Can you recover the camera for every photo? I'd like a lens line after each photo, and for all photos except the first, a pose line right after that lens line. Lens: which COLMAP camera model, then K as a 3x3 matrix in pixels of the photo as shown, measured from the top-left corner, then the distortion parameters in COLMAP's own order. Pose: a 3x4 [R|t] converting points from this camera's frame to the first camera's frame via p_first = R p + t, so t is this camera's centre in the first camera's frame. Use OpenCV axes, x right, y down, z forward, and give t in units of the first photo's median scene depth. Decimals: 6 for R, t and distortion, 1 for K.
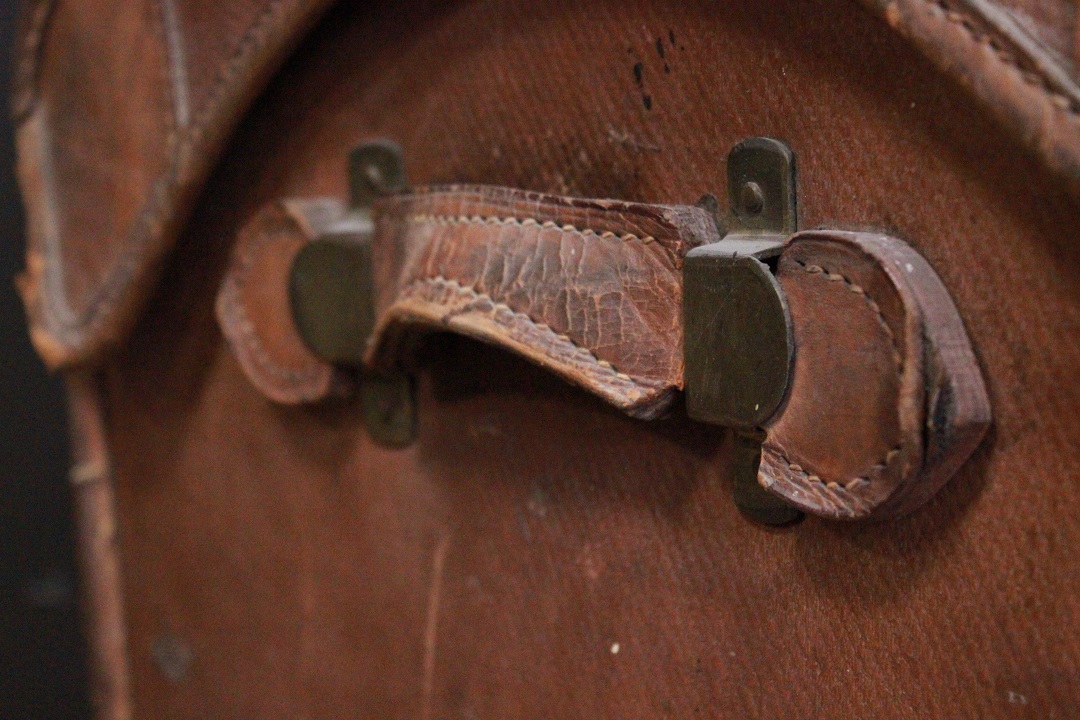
lens RADIAL K [[2164.4, 0, 539.8], [0, 2164.4, 360.8], [0, 0, 1]] dist [0.022685, 0.000000]
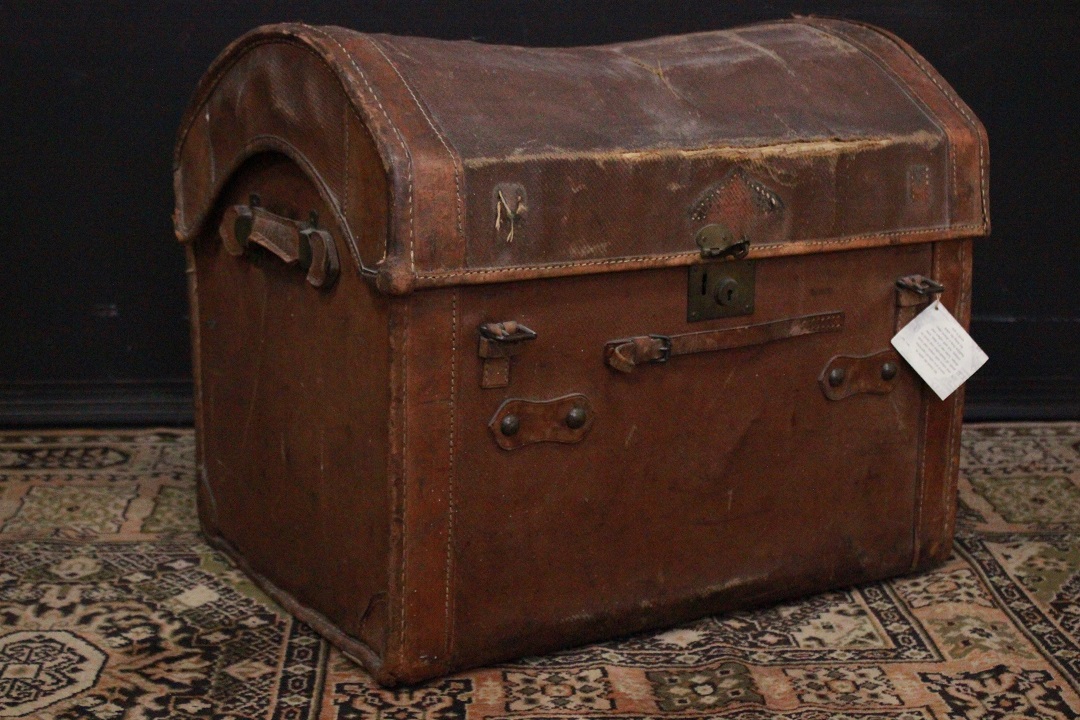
lens RADIAL K [[1713.8, 0, 502.7], [0, 1713.8, 365.4], [0, 0, 1]] dist [-0.016134, 0.000000]
pose [[0.995884, 0.060046, -0.067893, 0.753659], [-0.053362, 0.993919, 0.096315, -0.137375], [0.073263, -0.092296, 0.993033, -2.649719]]
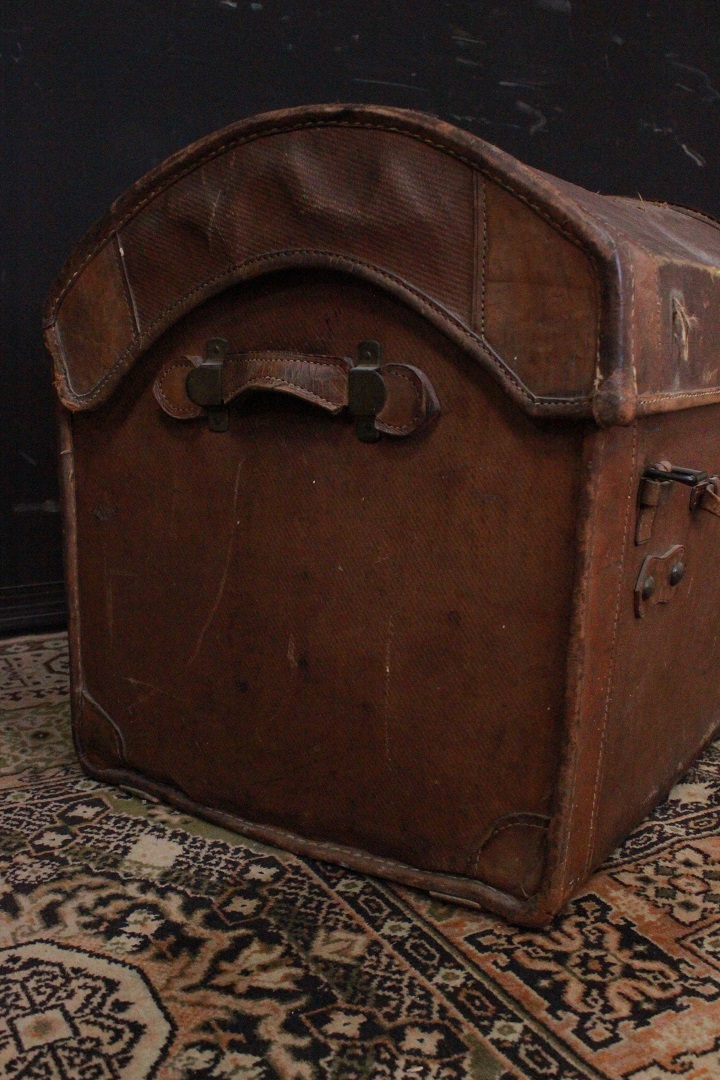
lens RADIAL K [[1090.6, 0, 361.0], [0, 1090.6, 537.7], [0, 0, 1]] dist [-0.081807, 0.000000]
pose [[0.926172, -0.023478, 0.376371, -0.595639], [-0.000003, 0.998059, 0.062268, 0.116398], [-0.377102, -0.057672, 0.924374, -0.731521]]
